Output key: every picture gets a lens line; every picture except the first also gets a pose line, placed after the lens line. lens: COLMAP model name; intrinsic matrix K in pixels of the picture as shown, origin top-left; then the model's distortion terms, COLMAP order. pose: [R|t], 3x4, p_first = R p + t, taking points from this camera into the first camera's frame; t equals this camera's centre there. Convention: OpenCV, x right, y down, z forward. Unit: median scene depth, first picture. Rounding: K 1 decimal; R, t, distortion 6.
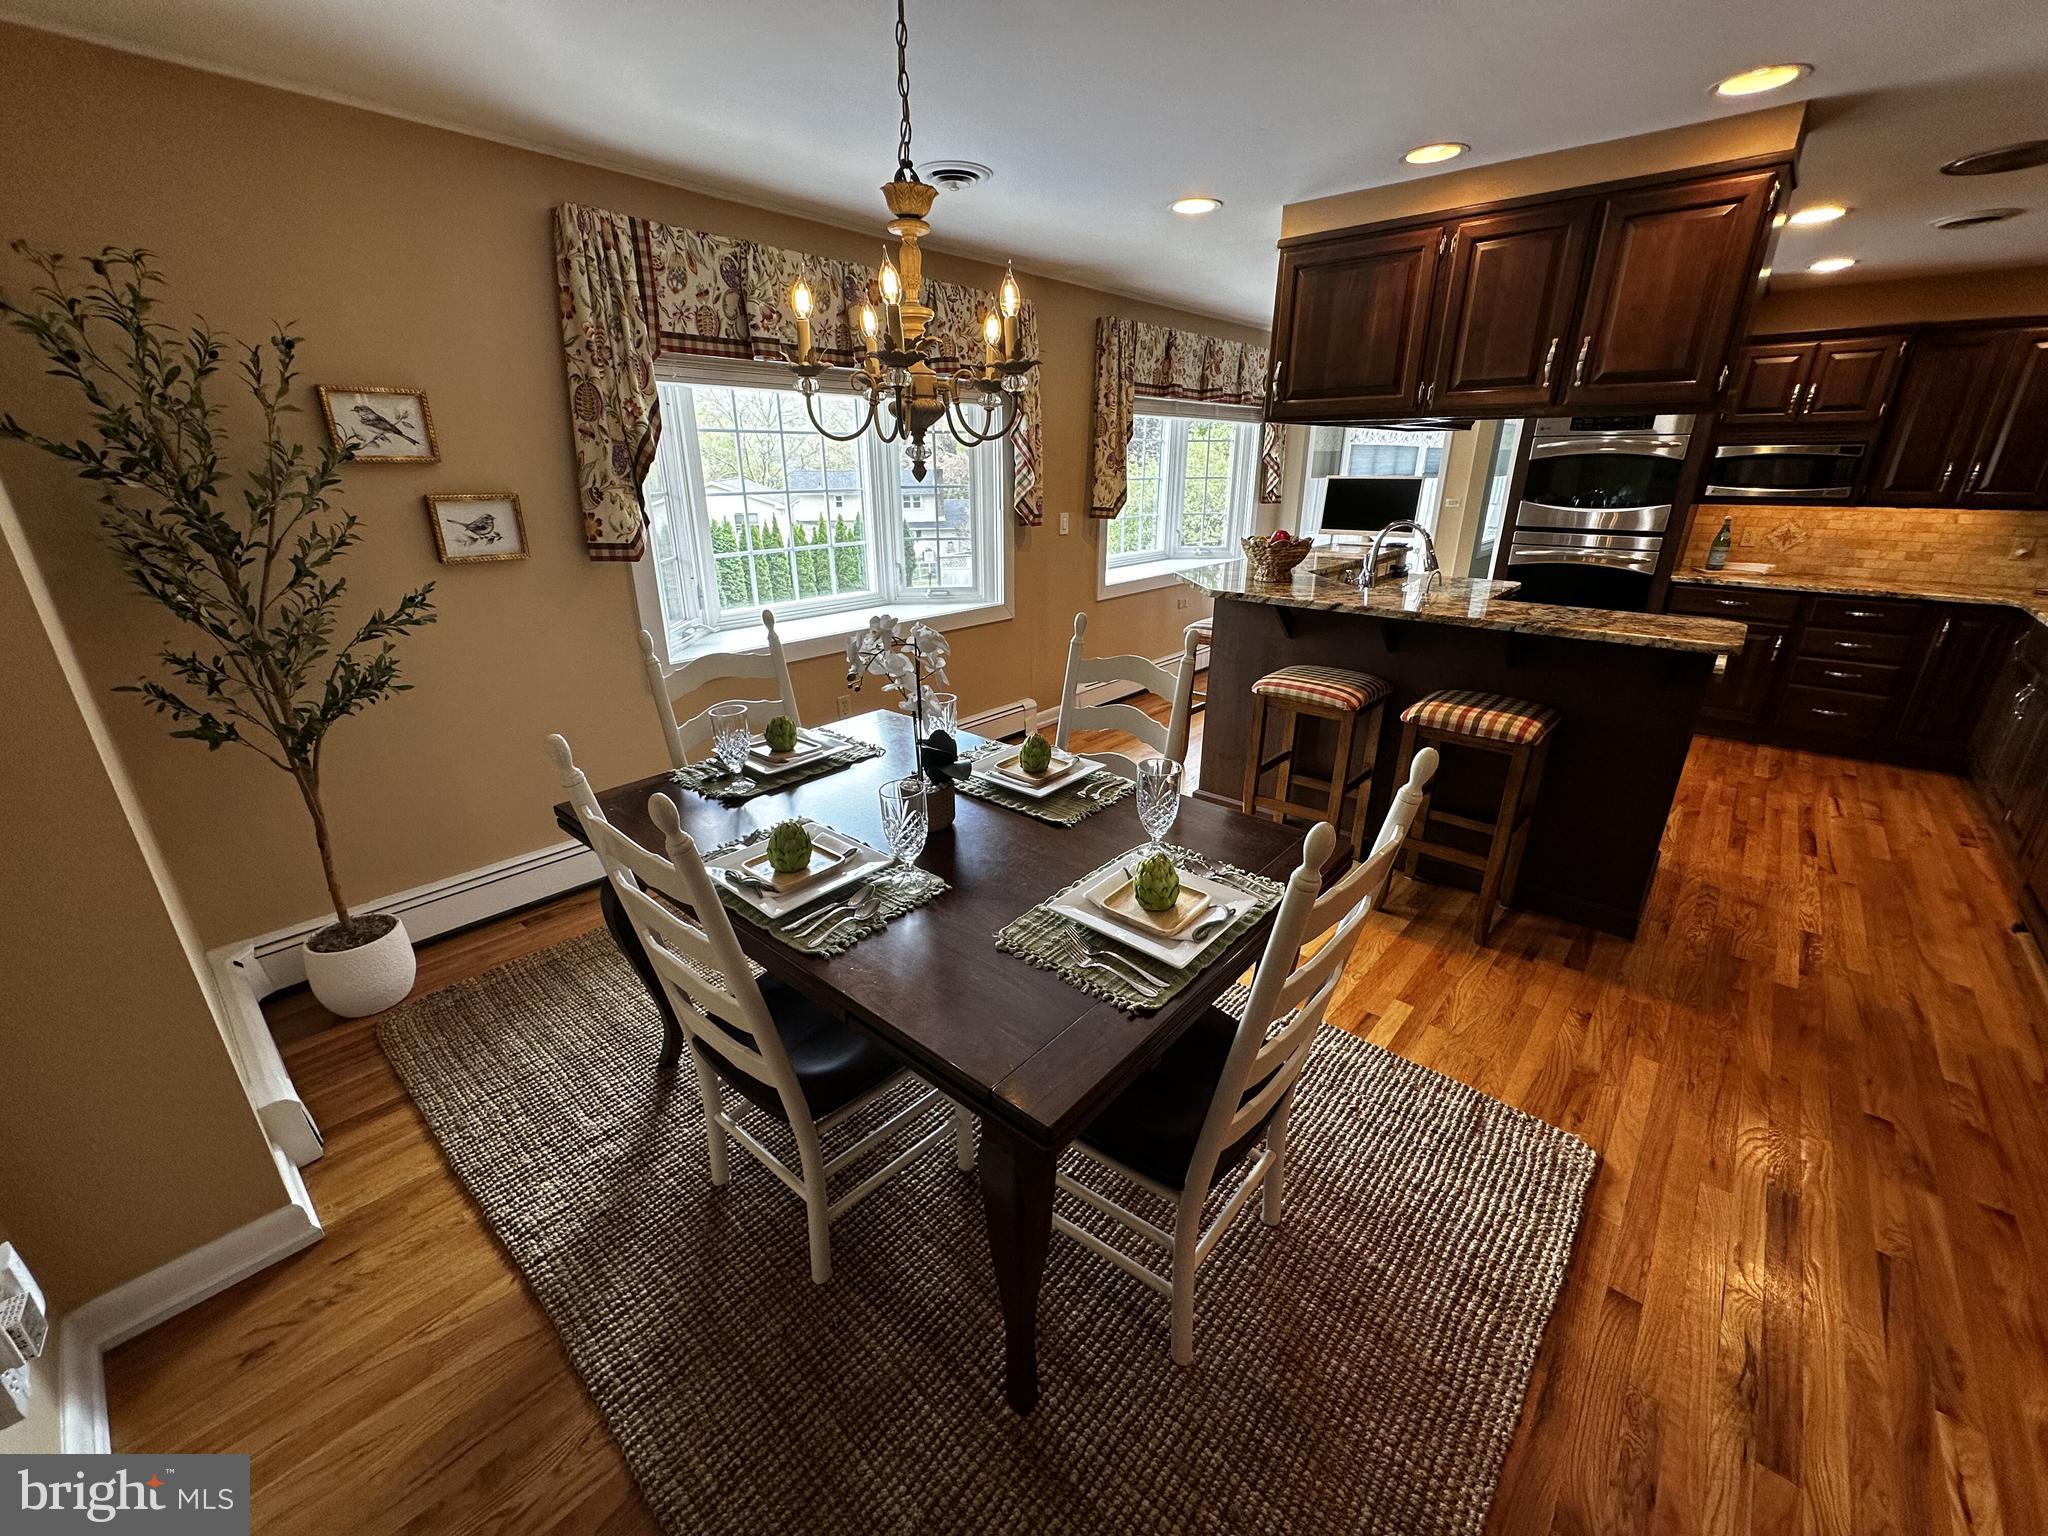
lens RADIAL K [[814.3, 0, 1019.7], [0, 814.3, 769.2], [0, 0, 1]] dist [-0.003377, 0.000138]
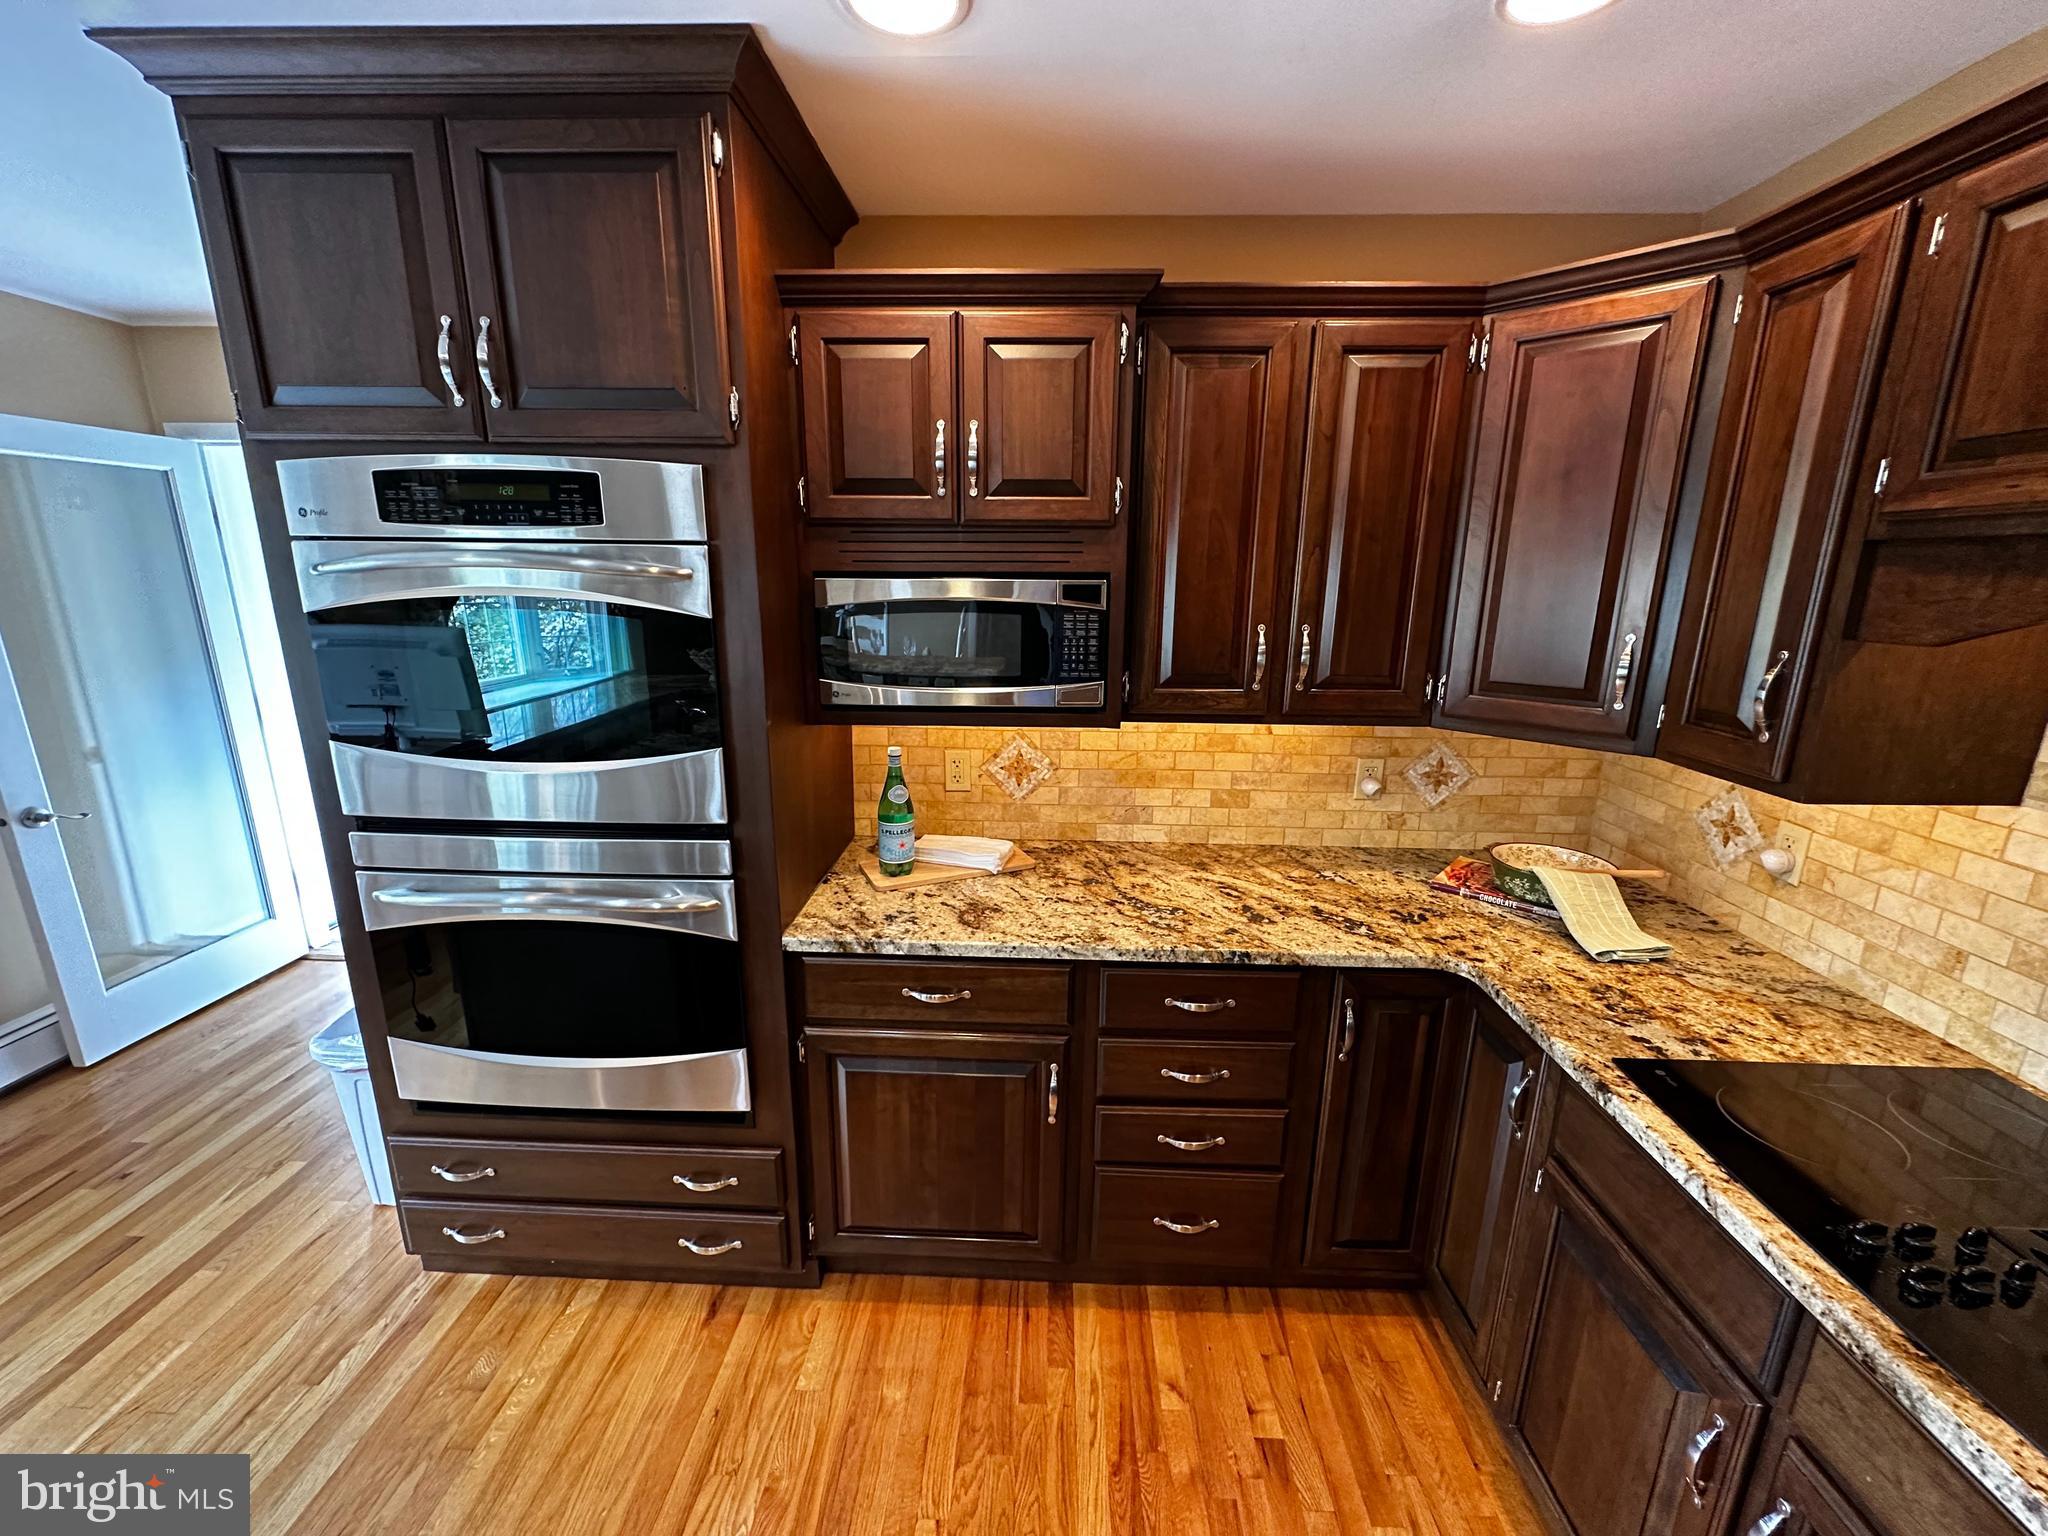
lens RADIAL K [[814.3, 0, 1019.7], [0, 814.3, 769.2], [0, 0, 1]] dist [-0.003377, 0.000138]
pose [[0.770651, -0.142570, 0.621104, 0.742891], [0.216026, 0.975389, -0.044147, -0.299150], [-0.599524, 0.168197, 0.782484, 0.722437]]
